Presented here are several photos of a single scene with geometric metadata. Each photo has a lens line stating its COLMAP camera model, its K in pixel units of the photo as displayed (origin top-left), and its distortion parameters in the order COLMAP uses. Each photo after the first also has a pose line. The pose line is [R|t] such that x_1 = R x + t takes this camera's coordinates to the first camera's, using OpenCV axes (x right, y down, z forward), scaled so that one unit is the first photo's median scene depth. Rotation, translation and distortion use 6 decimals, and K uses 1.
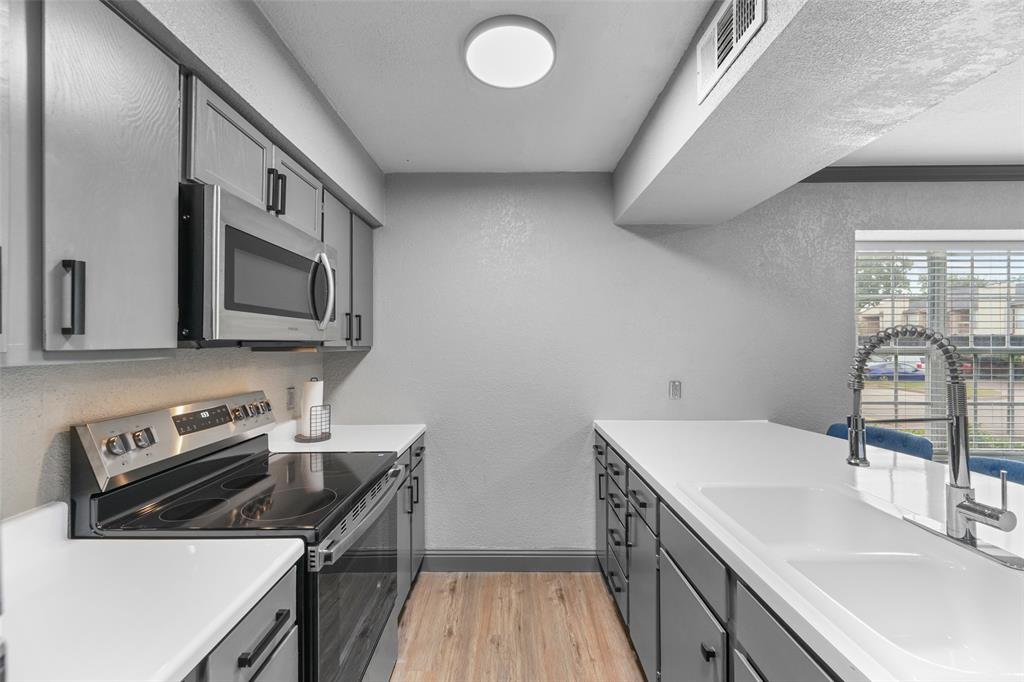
lens RADIAL K [[413.0, 0, 512.0], [0, 413.0, 341.0], [0, 0, 1]] dist [0.000097, 0.000016]
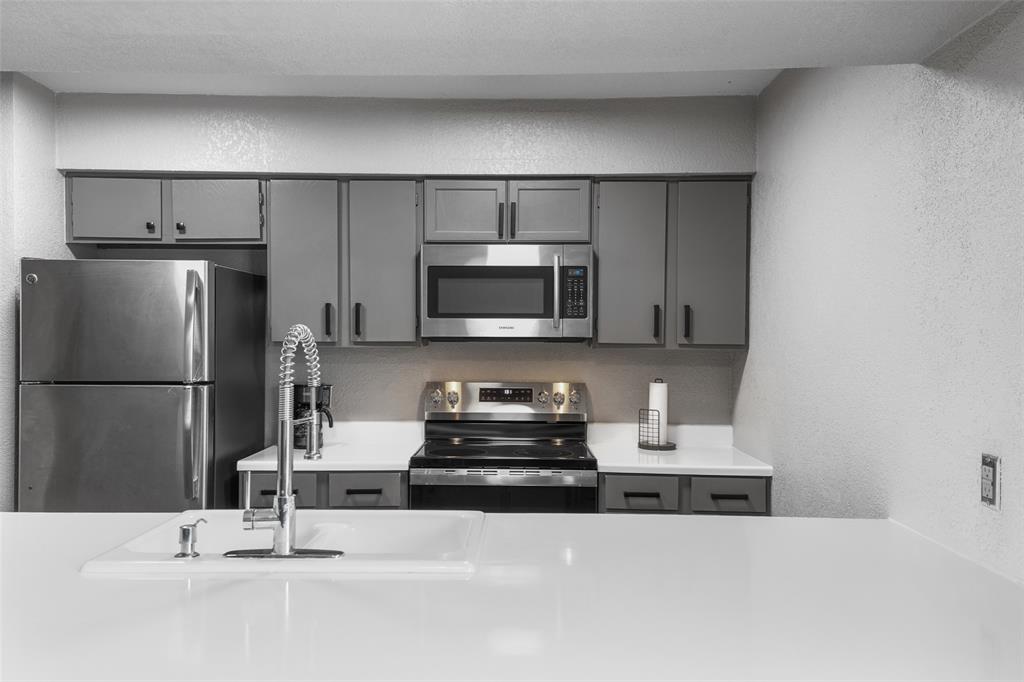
lens RADIAL K [[853.4, 0, 512.0], [0, 853.4, 341.0], [0, 0, 1]] dist [-0.000455, -0.000072]
pose [[-0.043123, 0.005971, -0.999052, 2.142607], [-0.001378, 0.999981, 0.006036, -0.005523], [0.999069, 0.001637, -0.043114, 1.188438]]
